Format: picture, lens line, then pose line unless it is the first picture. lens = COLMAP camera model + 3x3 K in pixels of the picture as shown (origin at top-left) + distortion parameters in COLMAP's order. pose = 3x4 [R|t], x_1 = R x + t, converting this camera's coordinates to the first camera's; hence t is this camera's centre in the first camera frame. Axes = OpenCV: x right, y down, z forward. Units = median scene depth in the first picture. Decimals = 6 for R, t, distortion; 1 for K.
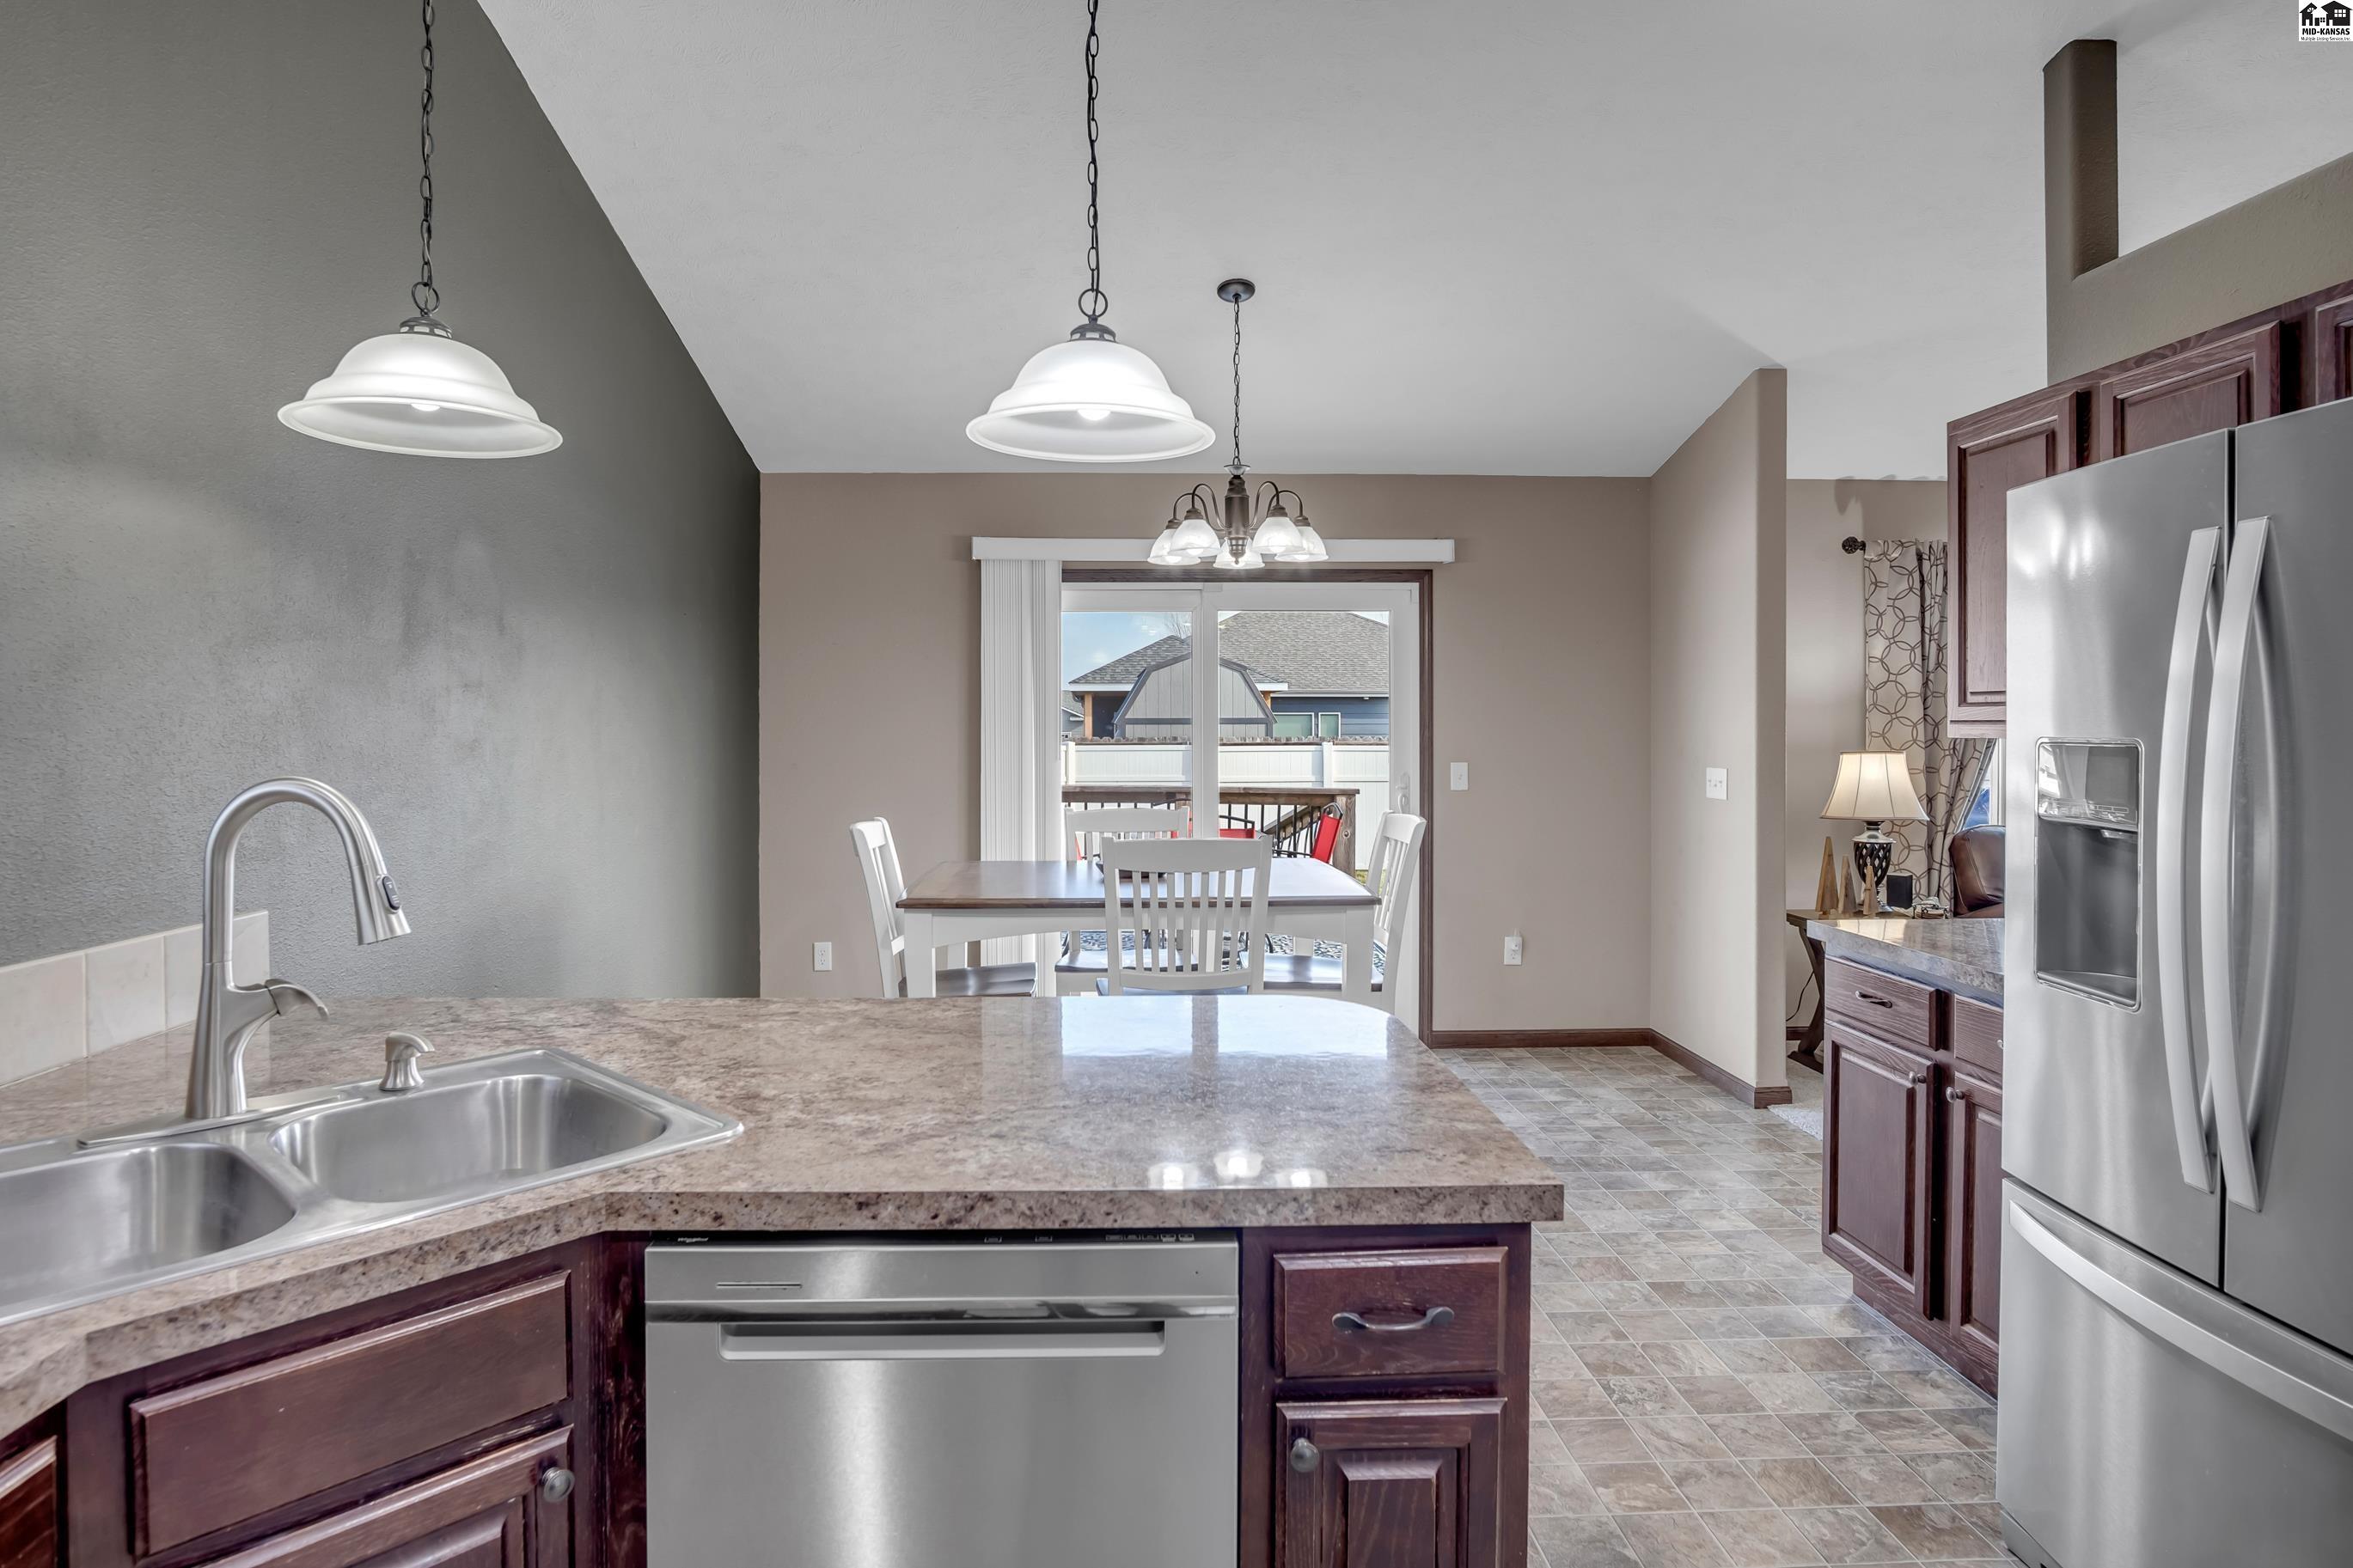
lens RADIAL K [[1271.2, 0, 1132.1], [0, 1271.2, 736.6], [0, 0, 1]] dist [-0.035002, 0.009443]
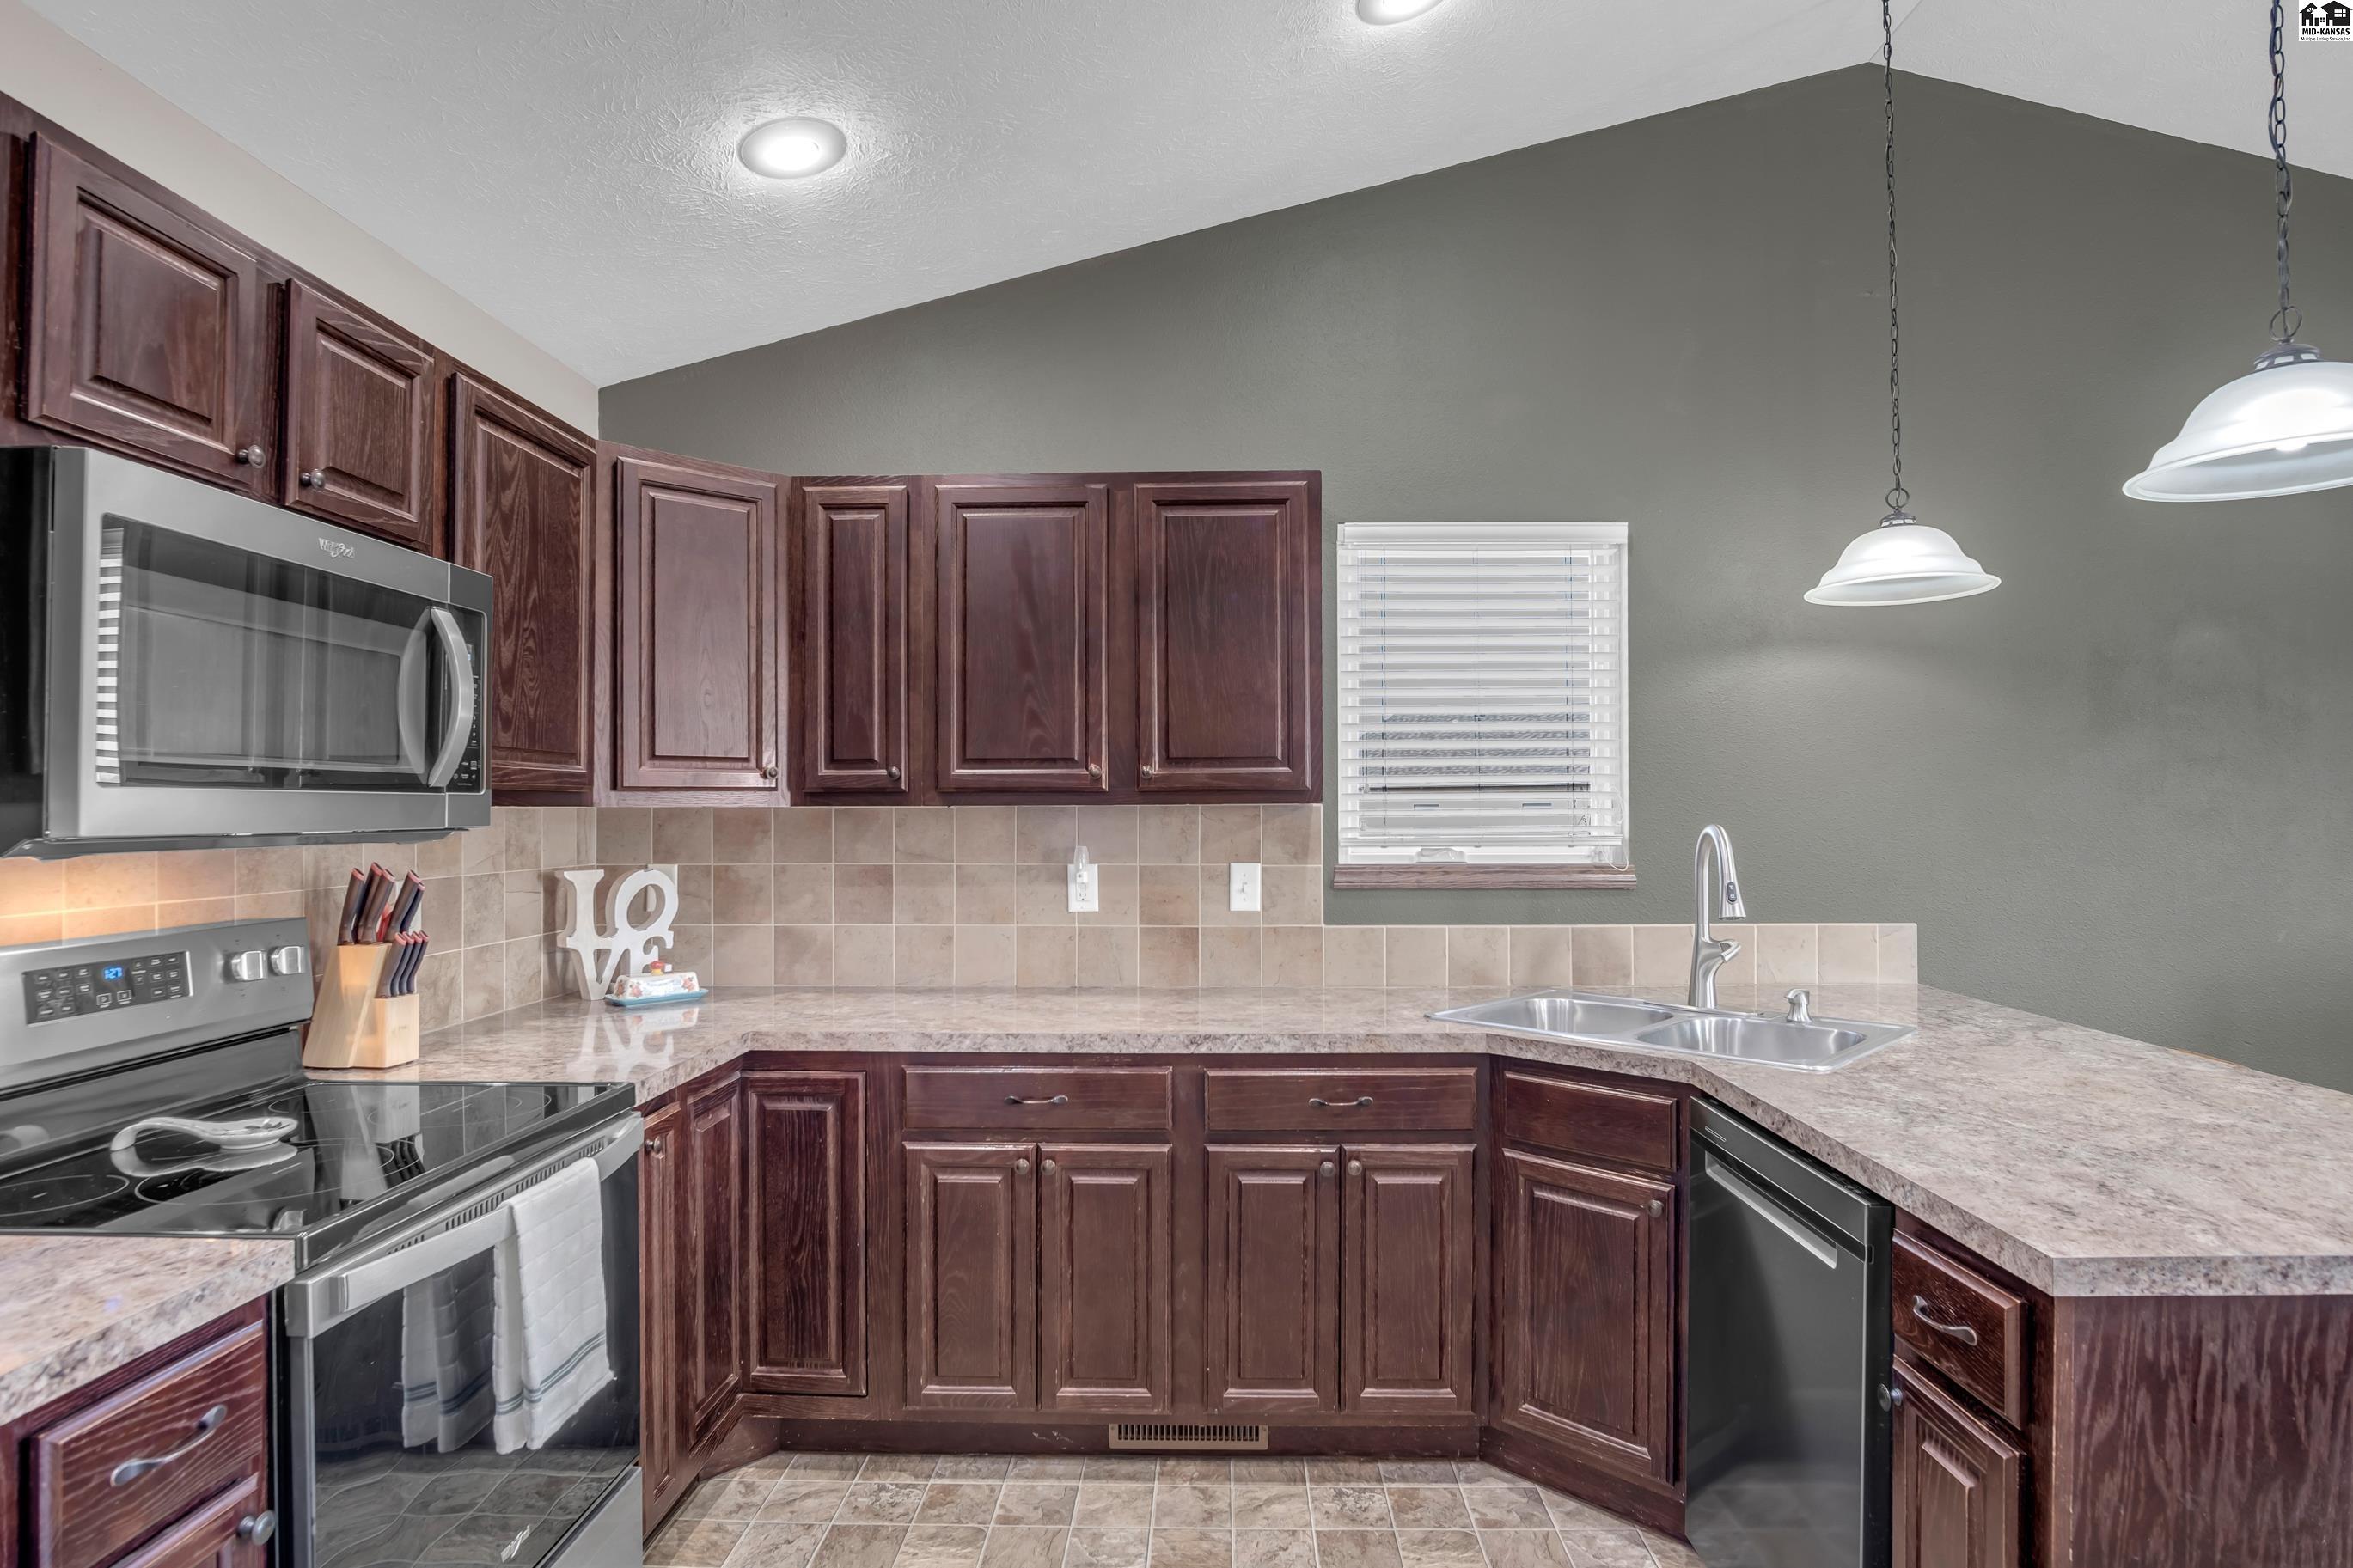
lens RADIAL K [[1271.2, 0, 1199.1], [0, 1271.2, 788.4], [0, 0, 1]] dist [-0.035002, 0.009443]
pose [[-0.051264, -0.016728, -0.998545, 0.646324], [-0.005299, 0.999850, -0.016477, 0.007443], [0.998671, 0.004447, -0.051345, 0.191649]]
